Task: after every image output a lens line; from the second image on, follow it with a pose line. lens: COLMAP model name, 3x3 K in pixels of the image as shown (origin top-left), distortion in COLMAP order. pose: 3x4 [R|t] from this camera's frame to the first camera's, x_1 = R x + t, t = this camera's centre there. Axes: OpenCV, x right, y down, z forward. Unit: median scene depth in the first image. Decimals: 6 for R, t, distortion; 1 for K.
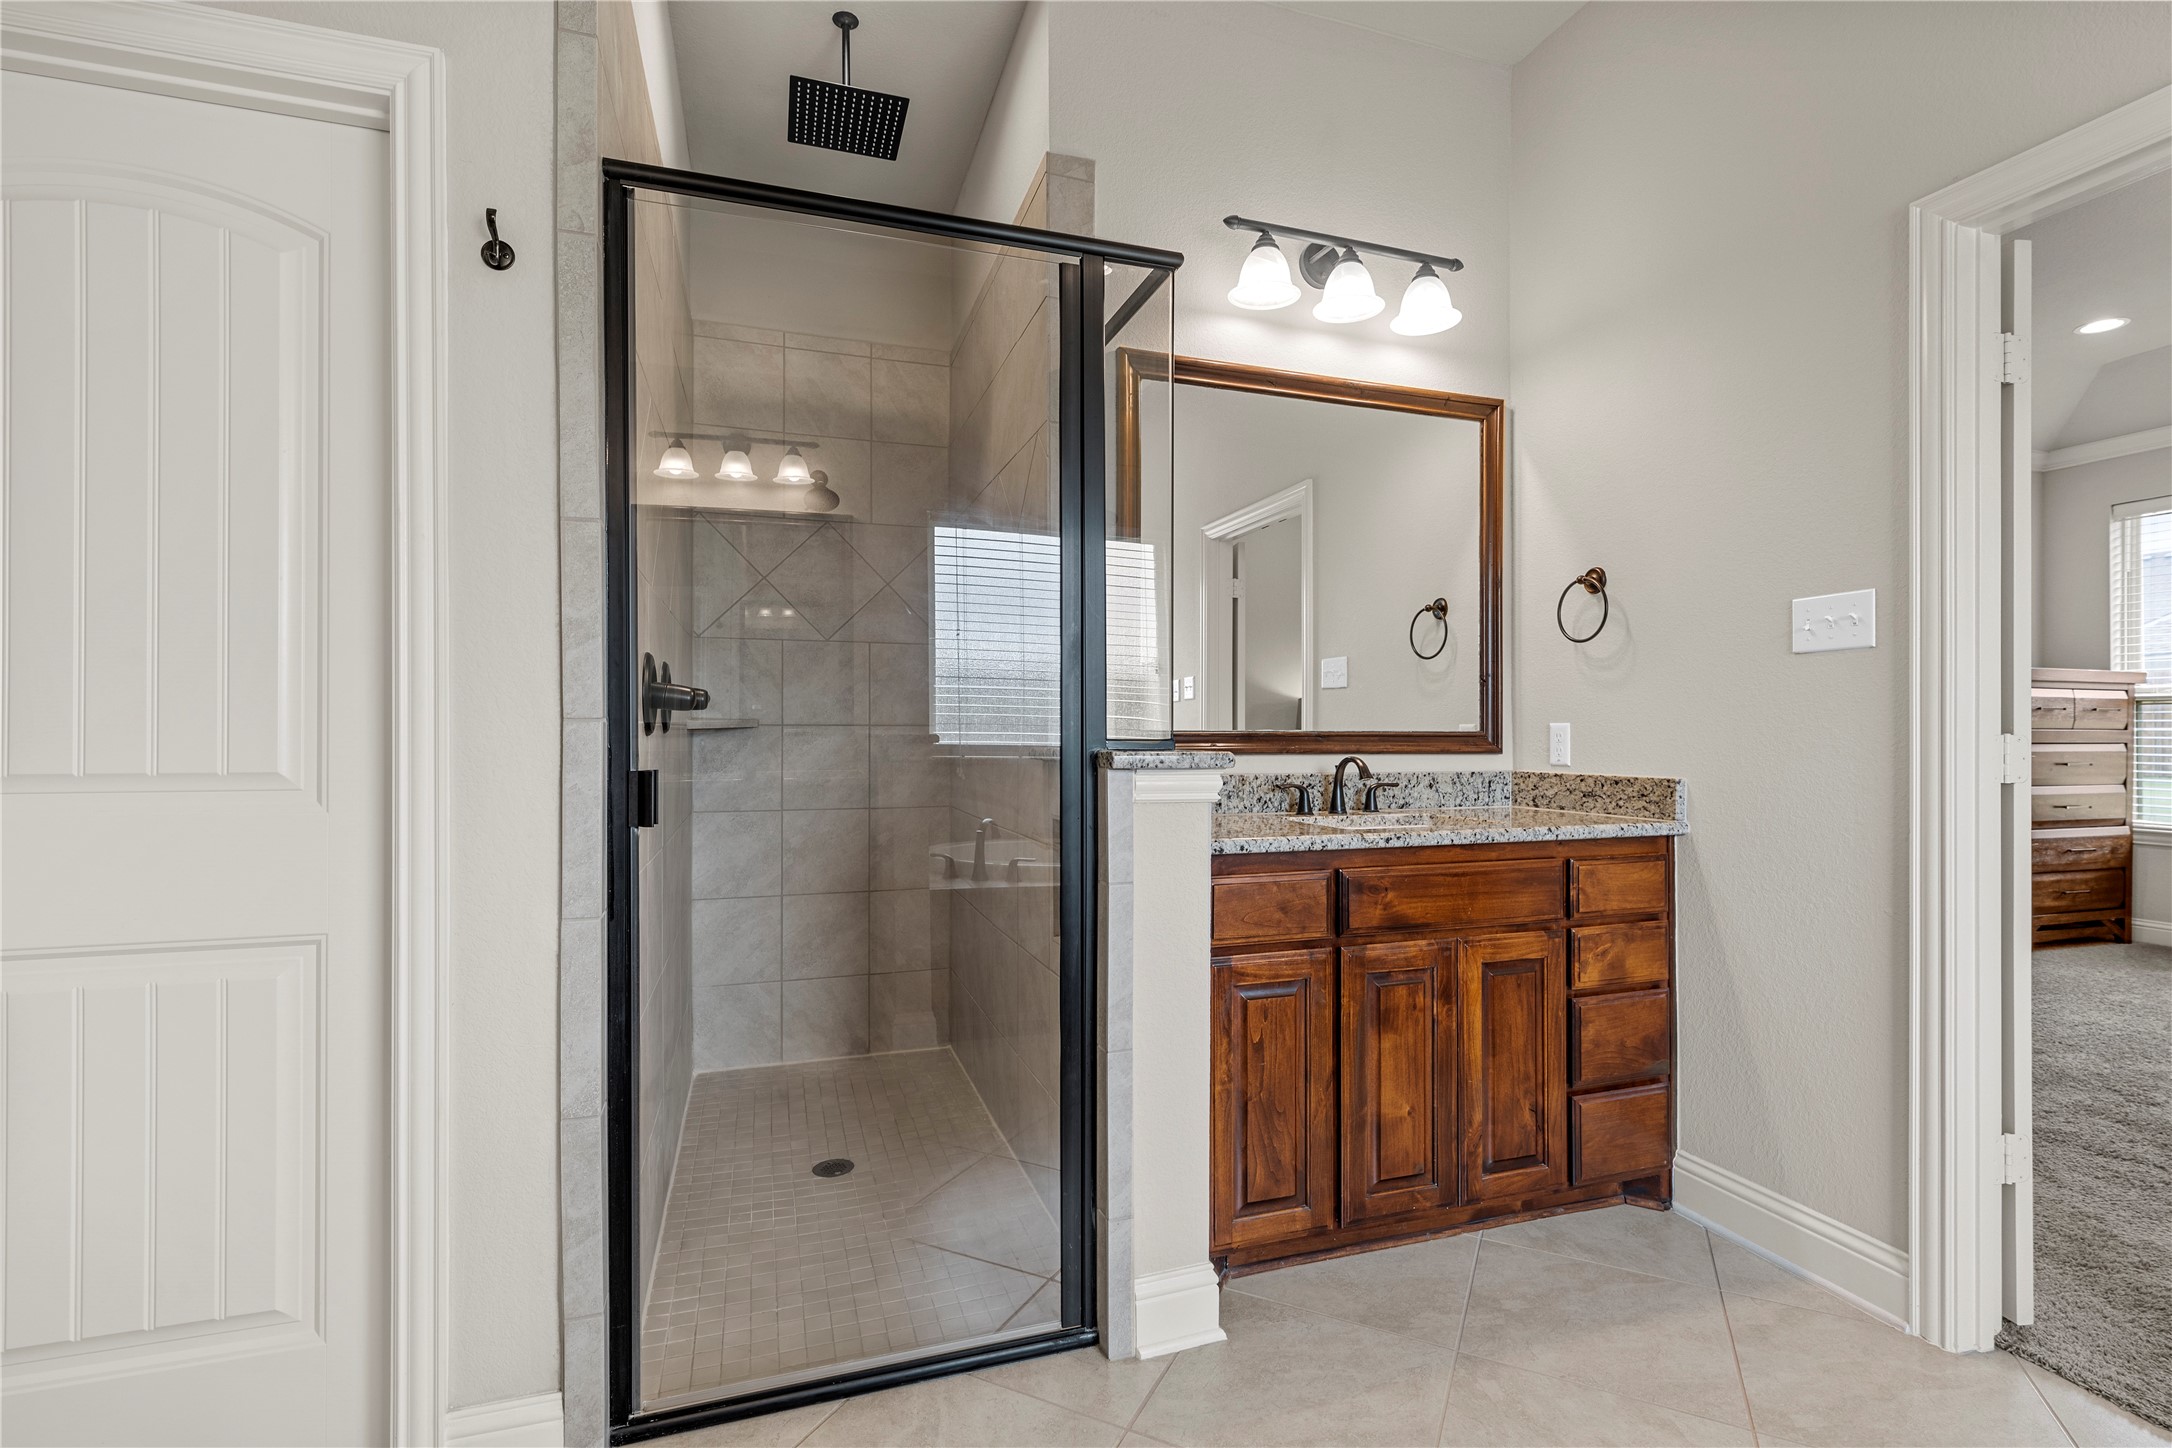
lens RADIAL K [[1016.2, 0, 1092.5], [0, 1016.2, 718.9], [0, 0, 1]] dist [-0.000085, -0.001300]
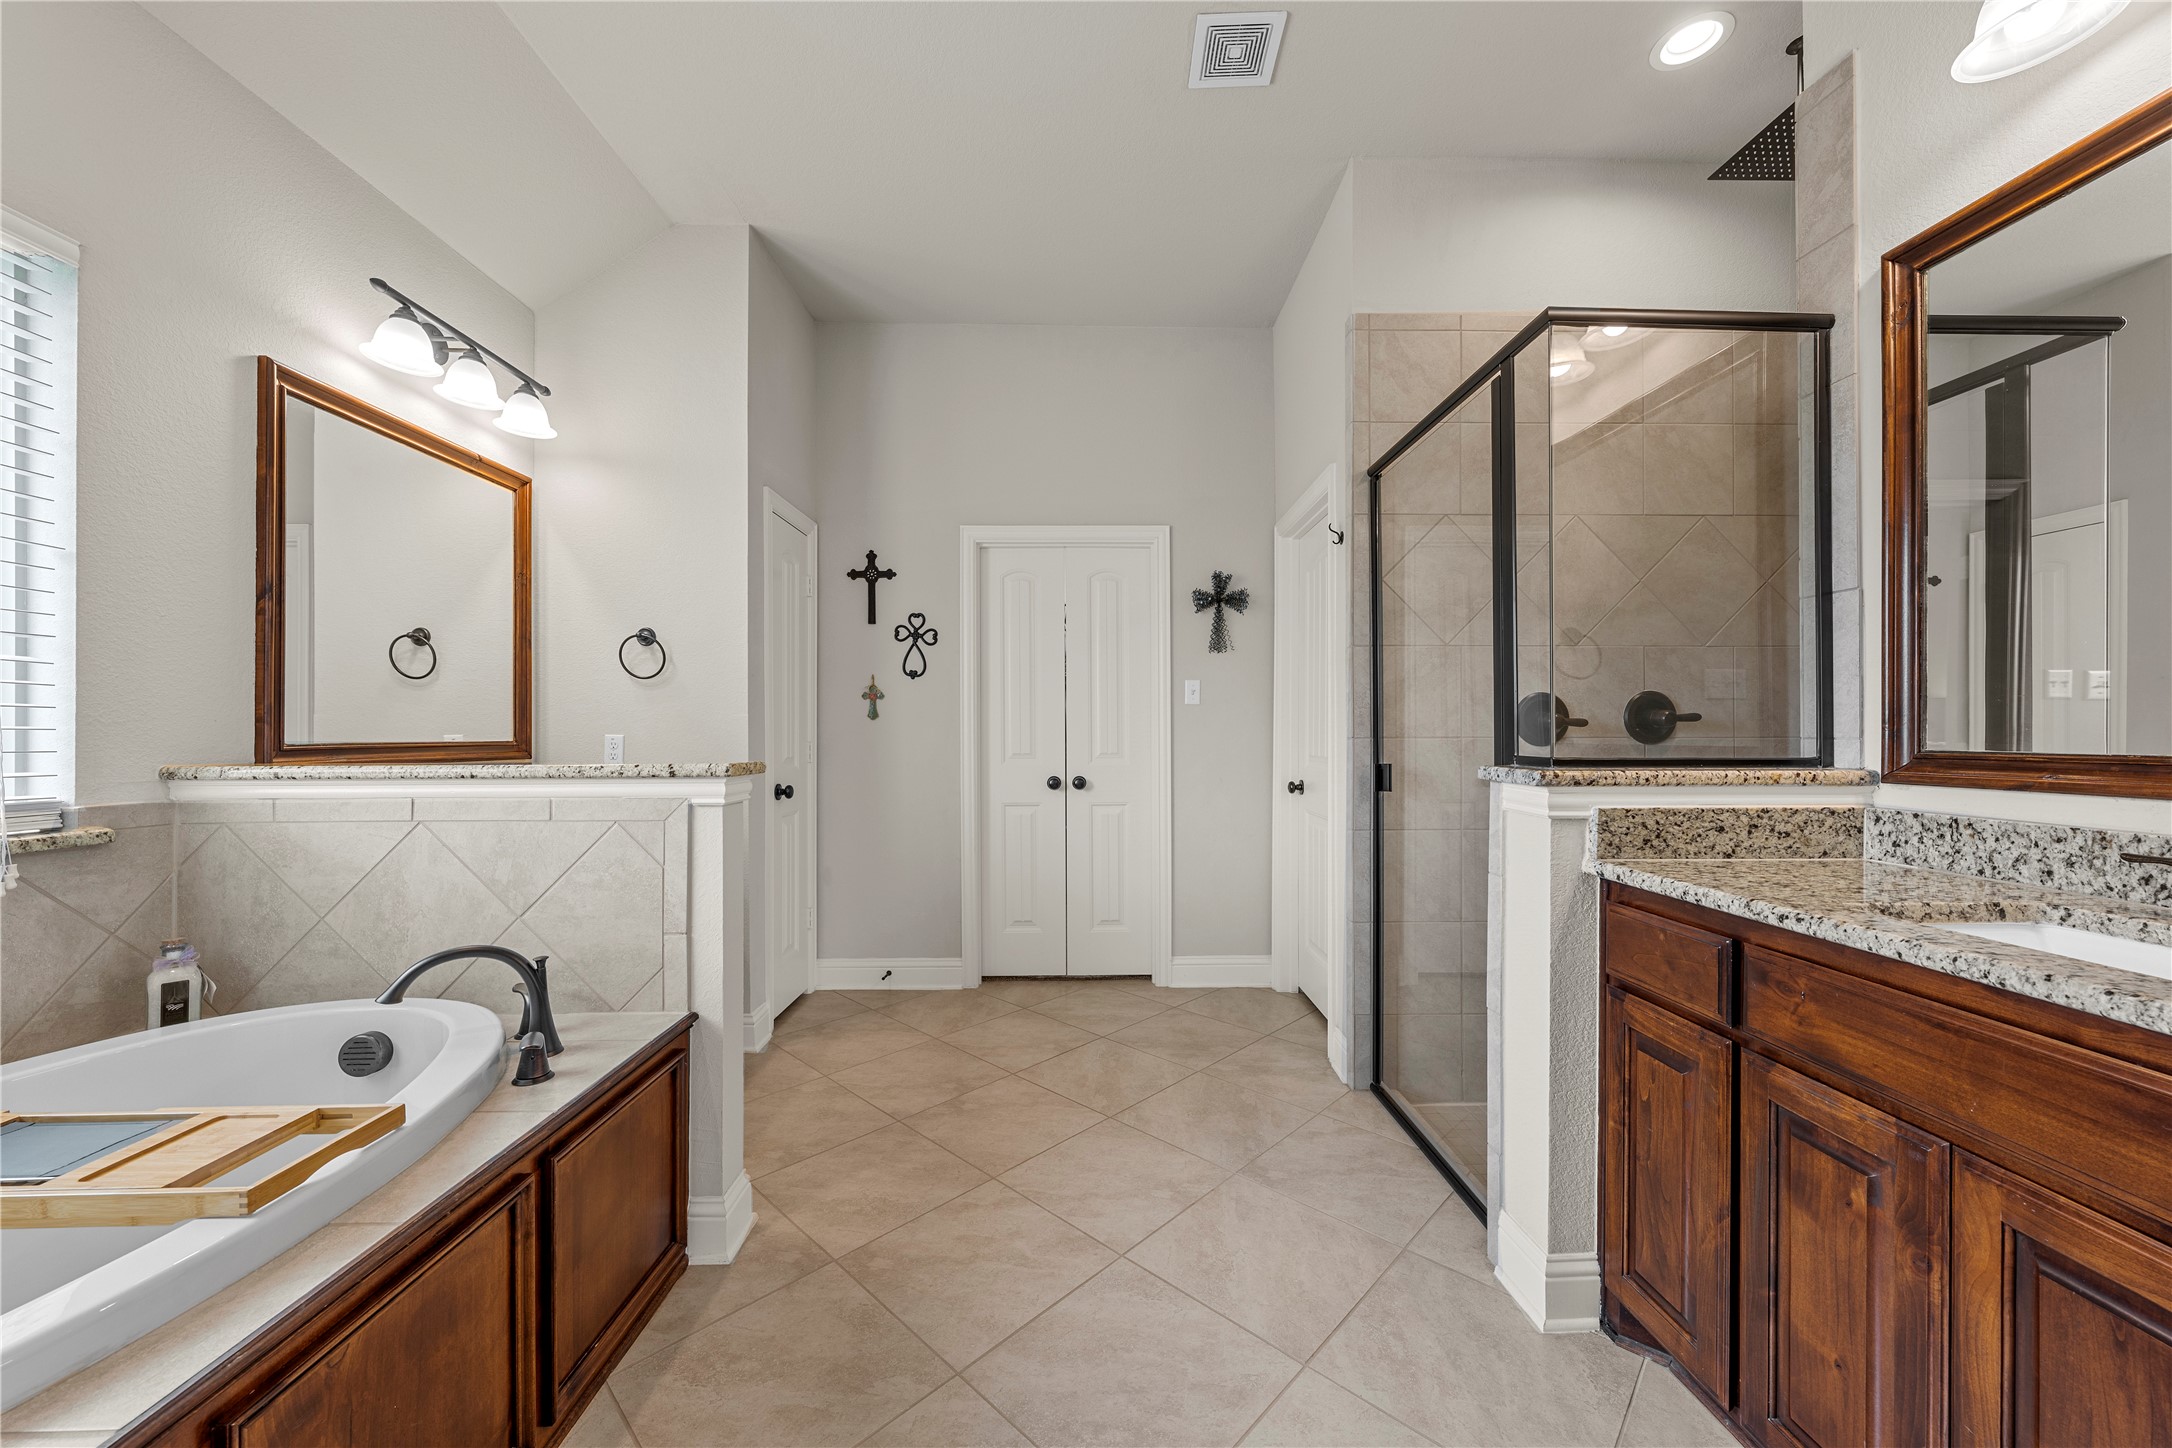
lens RADIAL K [[765.0, 0, 1079.9], [0, 765.0, 728.0], [0, 0, 1]] dist [-0.018261, 0.000285]
pose [[-0.298427, -0.006735, -0.954409, 0.902462], [0.006663, 0.999936, -0.009140, -0.005104], [0.954409, -0.009087, -0.298363, 0.701837]]
